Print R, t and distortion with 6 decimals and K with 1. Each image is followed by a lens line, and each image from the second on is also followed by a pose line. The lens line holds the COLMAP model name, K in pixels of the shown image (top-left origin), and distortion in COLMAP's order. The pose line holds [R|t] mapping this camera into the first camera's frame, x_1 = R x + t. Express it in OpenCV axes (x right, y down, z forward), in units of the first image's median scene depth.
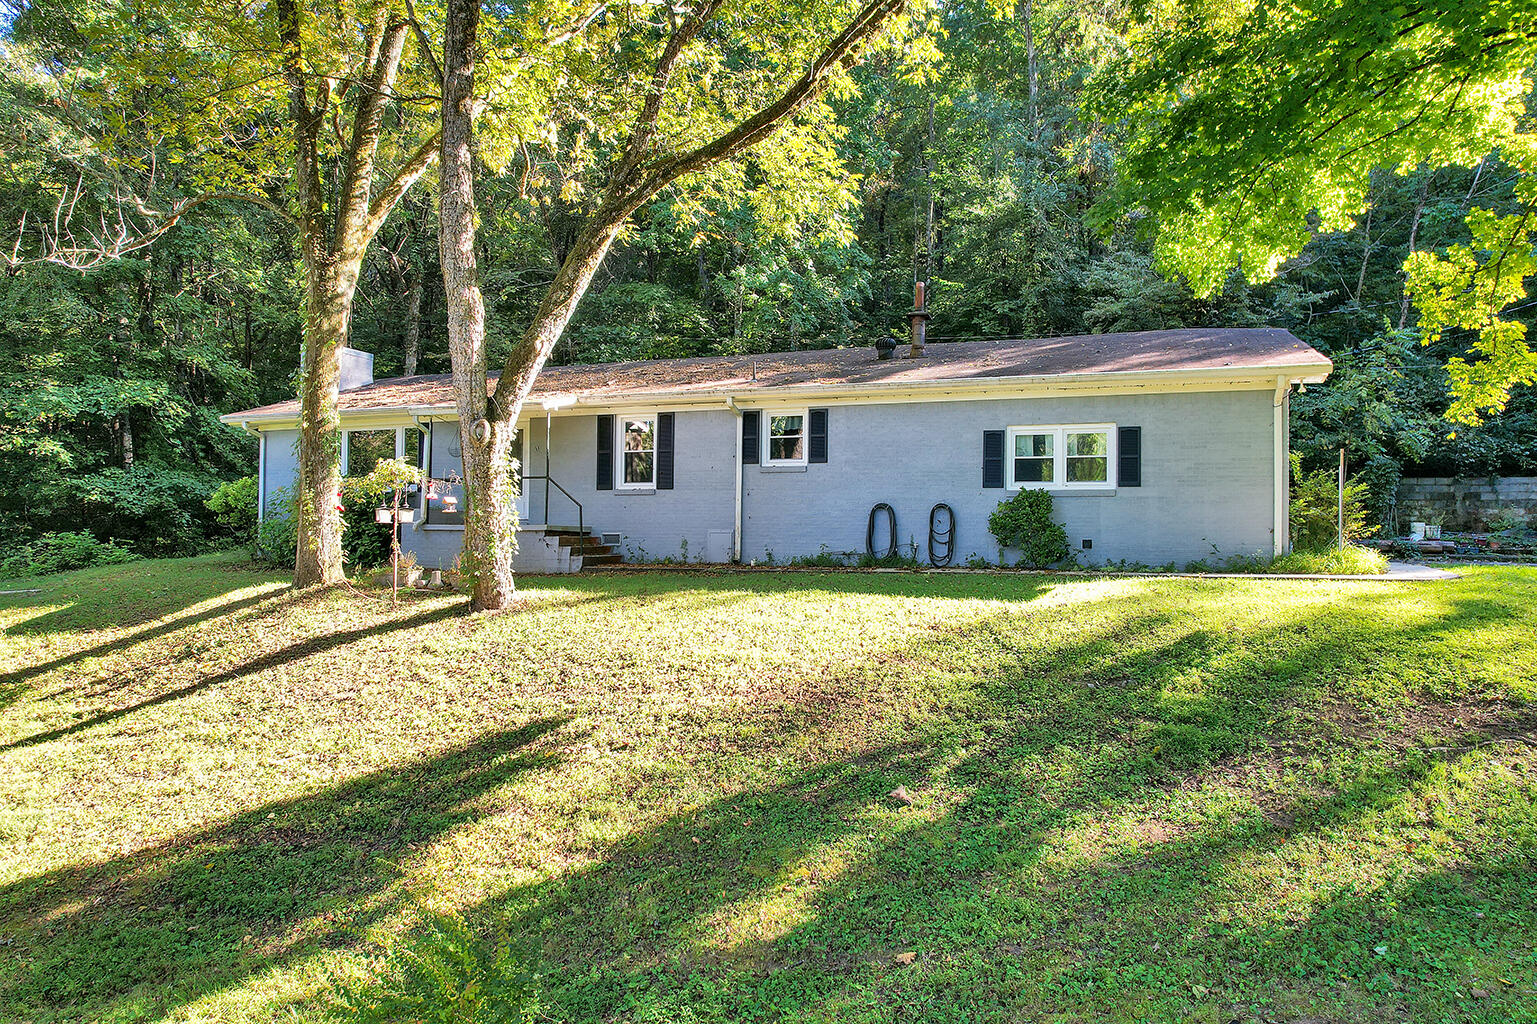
lens RADIAL K [[963.3, 0, 773.2], [0, 963.3, 522.3], [0, 0, 1]] dist [-0.007763, 0.004263]
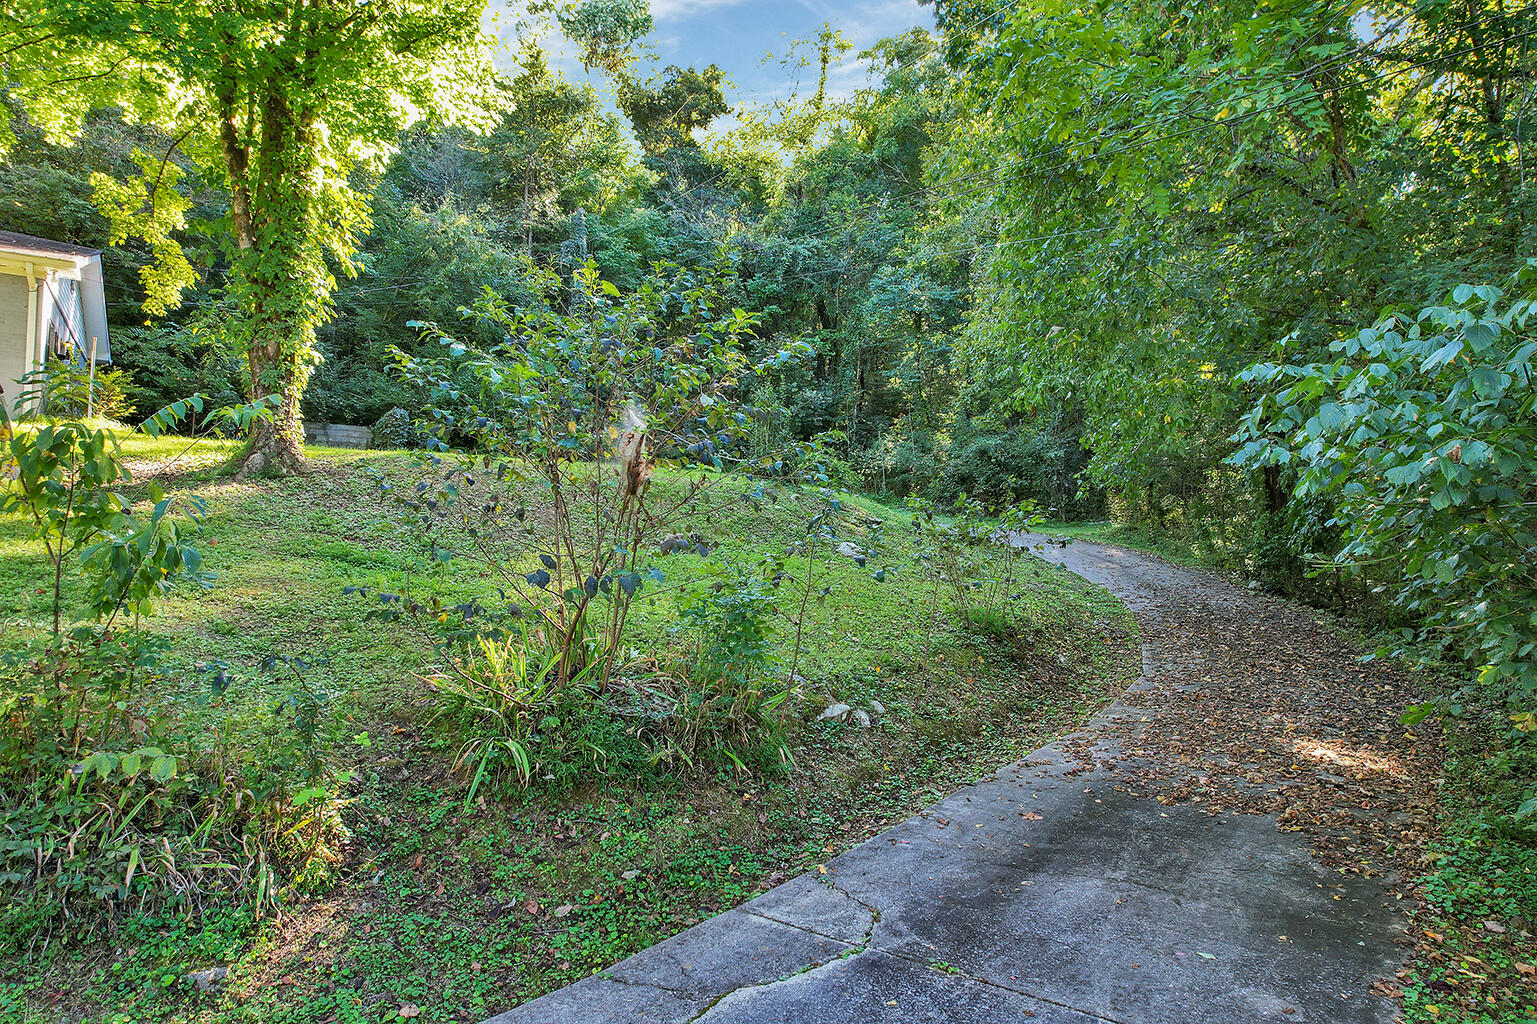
lens RADIAL K [[963.3, 0, 779.1], [0, 963.3, 513.9], [0, 0, 1]] dist [-0.007763, 0.004263]
pose [[0.598386, 0.041349, 0.800140, 0.141345], [-0.027225, 0.999140, -0.031273, 0.158517], [-0.800745, -0.003071, 0.598997, -0.416827]]
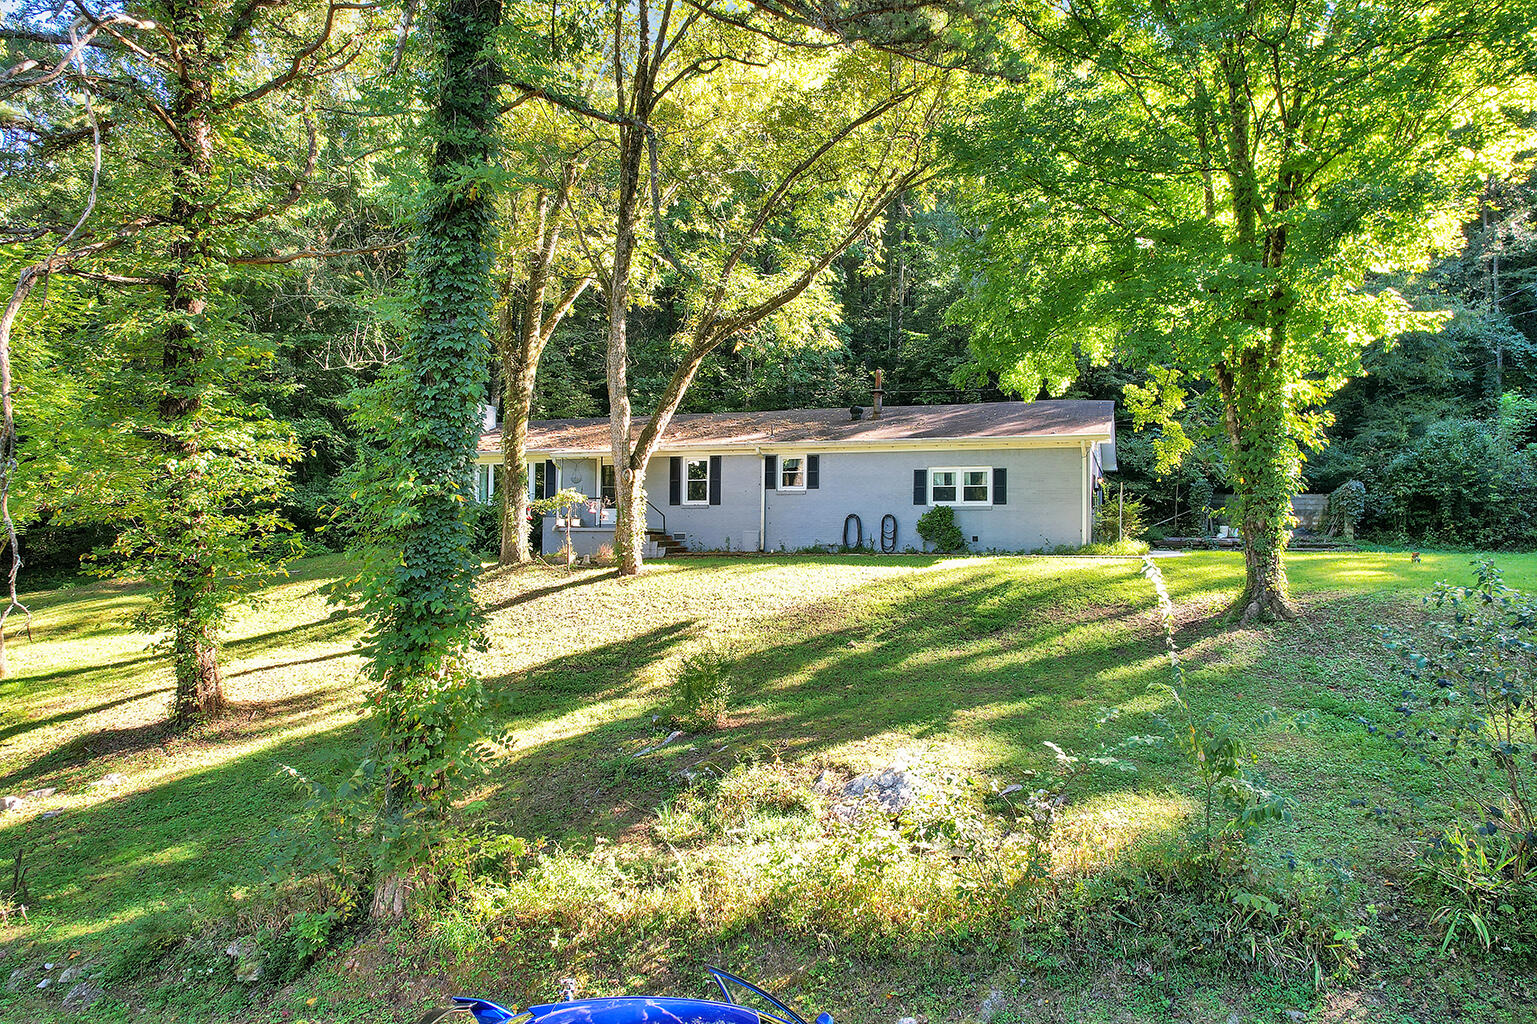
lens RADIAL K [[963.3, 0, 773.9], [0, 963.3, 521.8], [0, 0, 1]] dist [-0.007763, 0.004263]
pose [[0.999931, -0.000358, 0.011708, -0.042145], [0.000417, 0.999987, -0.004992, 0.001339], [-0.011706, 0.004997, 0.999919, -0.679490]]
